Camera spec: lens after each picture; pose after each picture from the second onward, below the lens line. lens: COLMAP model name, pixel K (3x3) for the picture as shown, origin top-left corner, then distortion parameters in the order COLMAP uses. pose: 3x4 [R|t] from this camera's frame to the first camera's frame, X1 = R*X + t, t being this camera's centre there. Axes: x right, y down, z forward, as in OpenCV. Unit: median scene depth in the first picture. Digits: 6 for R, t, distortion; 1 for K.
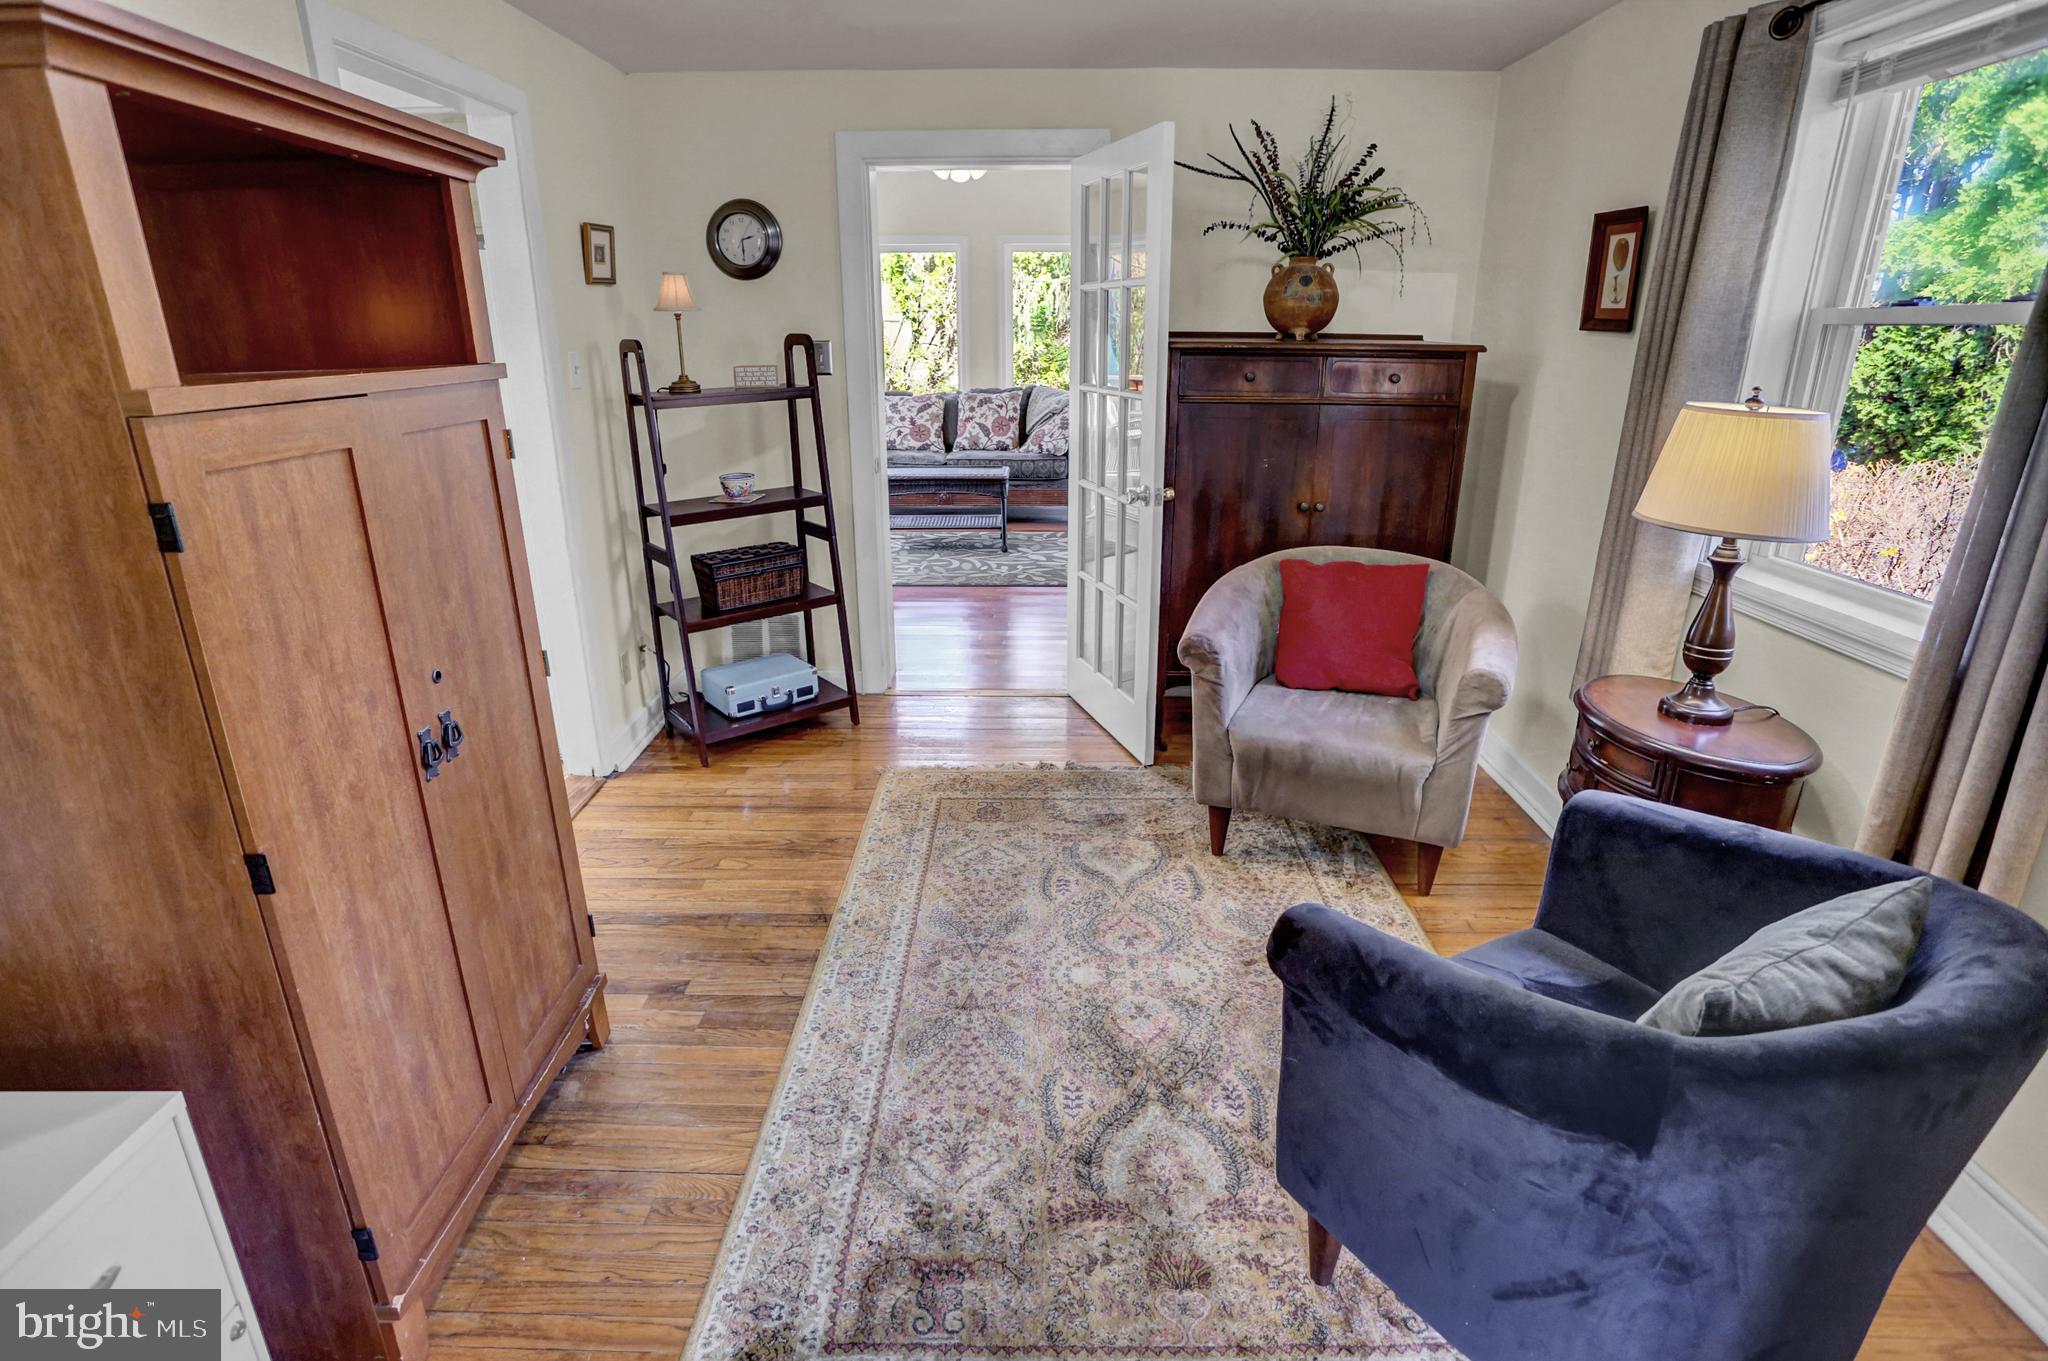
lens RADIAL K [[1044.0, 0, 1024.0], [0, 1044.0, 680.5], [0, 0, 1]] dist [-0.081433, 0.036256]
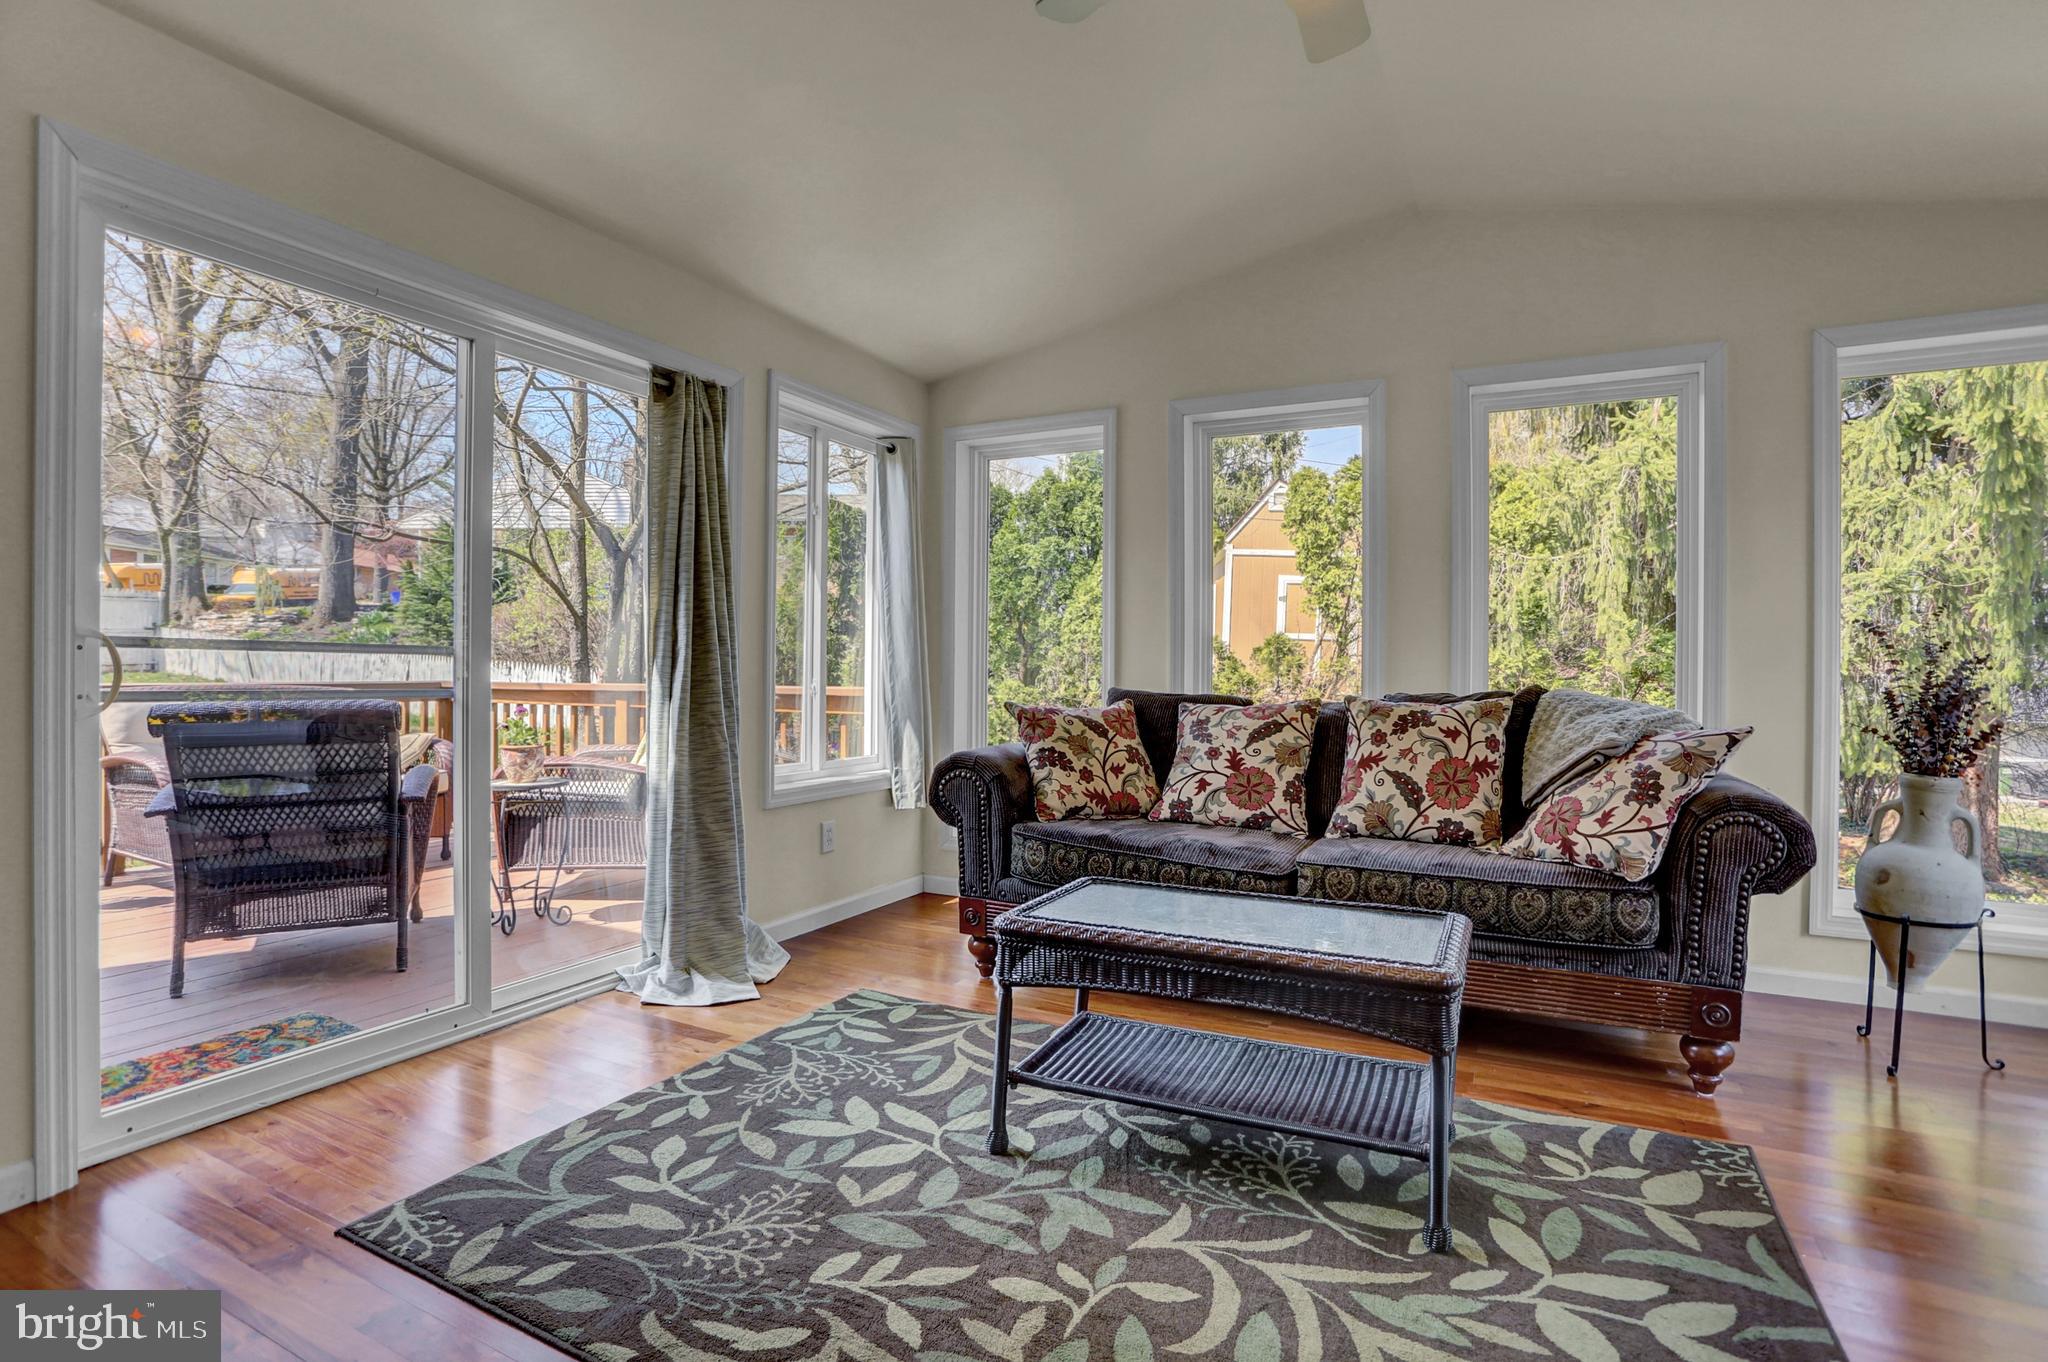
lens RADIAL K [[1003.9, 0, 1032.3], [0, 1003.9, 682.9], [0, 0, 1]] dist [-0.062540, 0.027202]
pose [[0.903997, 0.011643, -0.427380, -0.012580], [-0.142612, 0.950589, -0.275757, -0.337182], [0.403052, 0.310233, 0.860990, 1.312012]]
